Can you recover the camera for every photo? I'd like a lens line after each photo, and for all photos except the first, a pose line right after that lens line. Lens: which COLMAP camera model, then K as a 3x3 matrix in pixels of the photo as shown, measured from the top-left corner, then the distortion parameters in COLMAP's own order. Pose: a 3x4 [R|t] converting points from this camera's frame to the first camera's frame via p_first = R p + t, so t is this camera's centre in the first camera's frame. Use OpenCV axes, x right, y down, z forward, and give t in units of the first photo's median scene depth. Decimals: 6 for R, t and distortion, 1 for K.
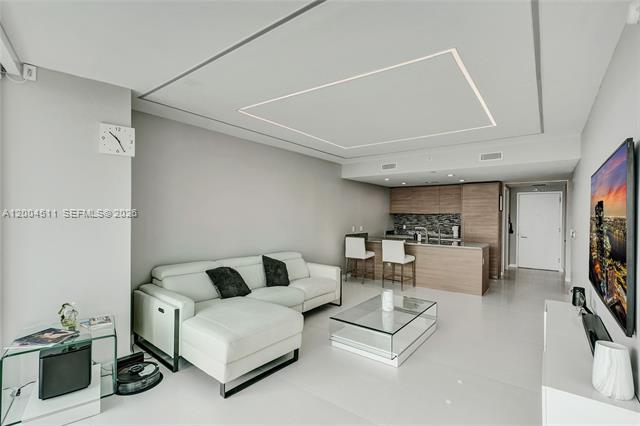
lens RADIAL K [[293.9, 0, 324.2], [0, 293.9, 216.7], [0, 0, 1]] dist [0.005579, 0.002688]
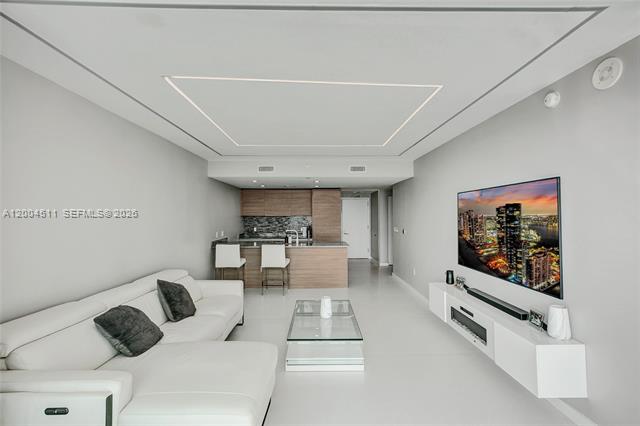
lens RADIAL K [[293.9, 0, 321.8], [0, 293.9, 209.0], [0, 0, 1]] dist [0.005579, 0.002688]
pose [[0.788396, 0.003181, 0.615159, -0.254764], [0.012144, 0.999711, -0.020734, -0.016912], [-0.615048, 0.023817, 0.788130, 0.134782]]
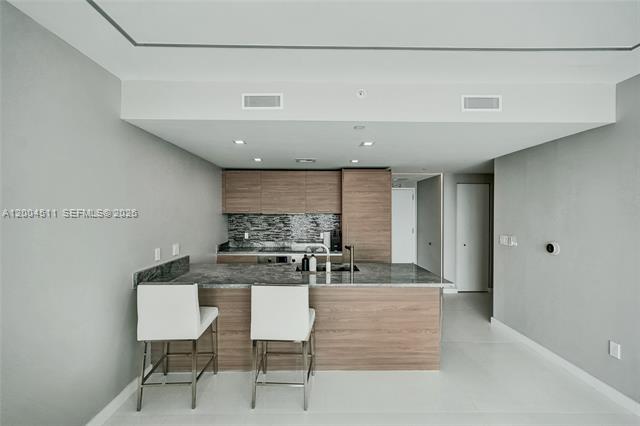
lens RADIAL K [[293.9, 0, 320.1], [0, 293.9, 215.1], [0, 0, 1]] dist [0.005579, 0.002688]
pose [[0.791424, -0.008561, 0.611207, 0.036237], [0.005874, 0.999962, 0.006399, -0.016948], [-0.611239, -0.001474, 0.791445, 0.688289]]
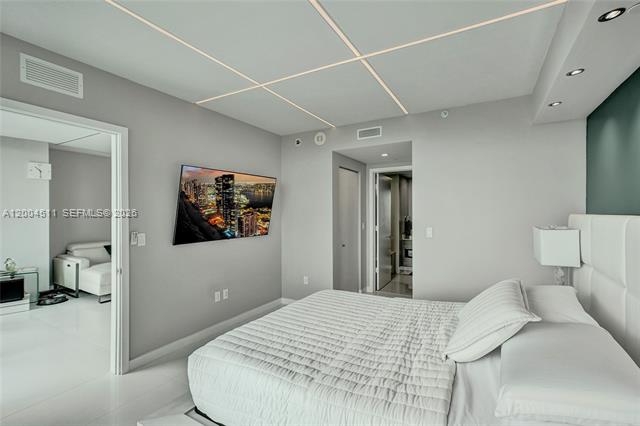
lens RADIAL K [[293.9, 0, 333.6], [0, 293.9, 211.2], [0, 0, 1]] dist [0.005579, 0.002688]
pose [[0.989635, -0.005721, 0.143494, 0.395413], [0.005903, 0.999982, -0.000842, -0.001213], [-0.143486, 0.001681, 0.989651, -0.509529]]
